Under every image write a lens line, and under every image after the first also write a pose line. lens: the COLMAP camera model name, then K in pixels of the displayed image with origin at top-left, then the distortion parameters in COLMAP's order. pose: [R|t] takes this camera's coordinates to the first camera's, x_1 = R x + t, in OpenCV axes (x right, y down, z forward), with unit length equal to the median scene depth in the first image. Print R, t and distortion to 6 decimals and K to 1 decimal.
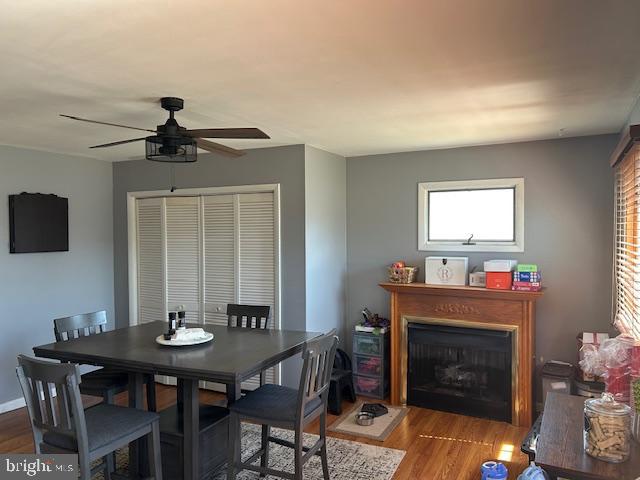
lens RADIAL K [[489.9, 0, 324.0], [0, 489.9, 237.2], [0, 0, 1]] dist [0.066536, -0.064432]
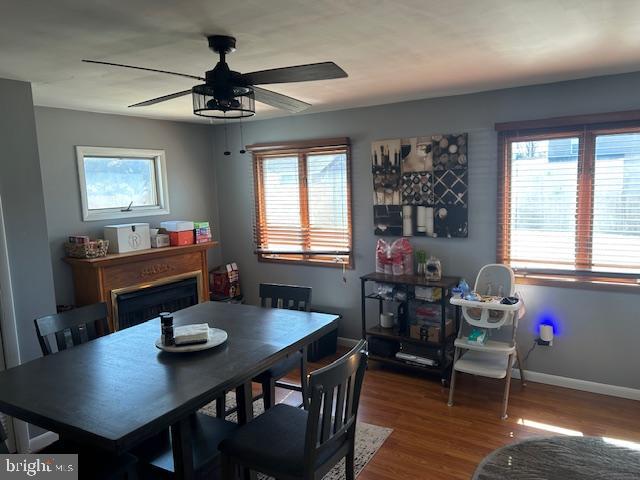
lens RADIAL K [[489.9, 0, 322.3], [0, 489.9, 241.9], [0, 0, 1]] dist [0.066536, -0.064432]
pose [[0.106852, -0.127547, 0.986060, -0.798000], [0.043041, 0.991401, 0.123574, -0.036590], [-0.993343, 0.029237, 0.111423, 0.535452]]
